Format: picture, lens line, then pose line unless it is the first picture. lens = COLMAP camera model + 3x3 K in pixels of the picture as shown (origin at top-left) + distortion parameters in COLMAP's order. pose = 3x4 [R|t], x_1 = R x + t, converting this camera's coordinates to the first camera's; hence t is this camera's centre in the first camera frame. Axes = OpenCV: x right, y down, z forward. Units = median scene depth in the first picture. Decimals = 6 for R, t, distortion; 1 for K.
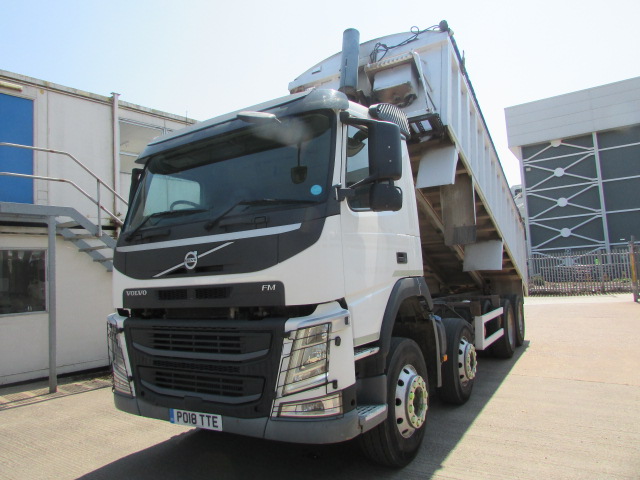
lens RADIAL K [[469.4, 0, 317.3], [0, 469.4, 236.8], [0, 0, 1]] dist [-0.023322, 0.005010]
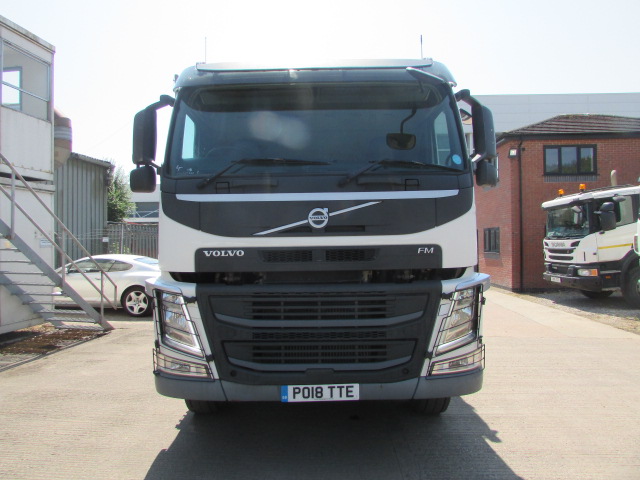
lens RADIAL K [[460.4, 0, 321.4], [0, 460.4, 238.3], [0, 0, 1]] dist [-0.039101, 0.001632]
pose [[0.845748, 0.050423, 0.531195, -0.730922], [-0.077305, 0.996601, 0.028482, 0.063955], [-0.527953, -0.065152, 0.846771, 0.256402]]
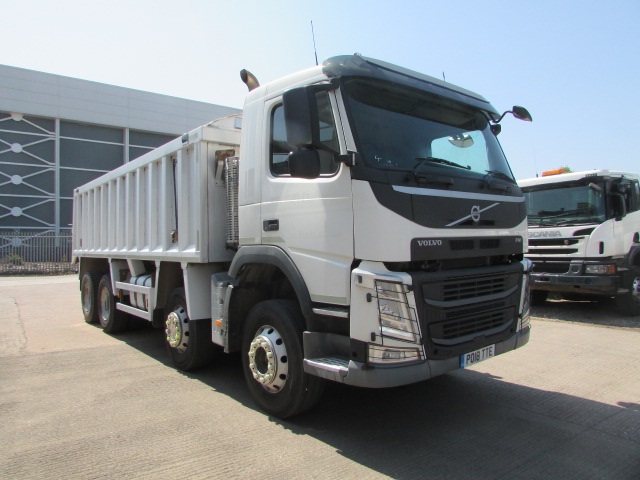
lens RADIAL K [[460.4, 0, 316.4], [0, 460.4, 238.3], [0, 0, 1]] dist [-0.039101, 0.001632]
pose [[0.316777, 0.050121, 0.947175, -1.397560], [-0.081672, 0.996335, -0.025408, 0.165542], [-0.944977, -0.069309, 0.319709, 1.010557]]
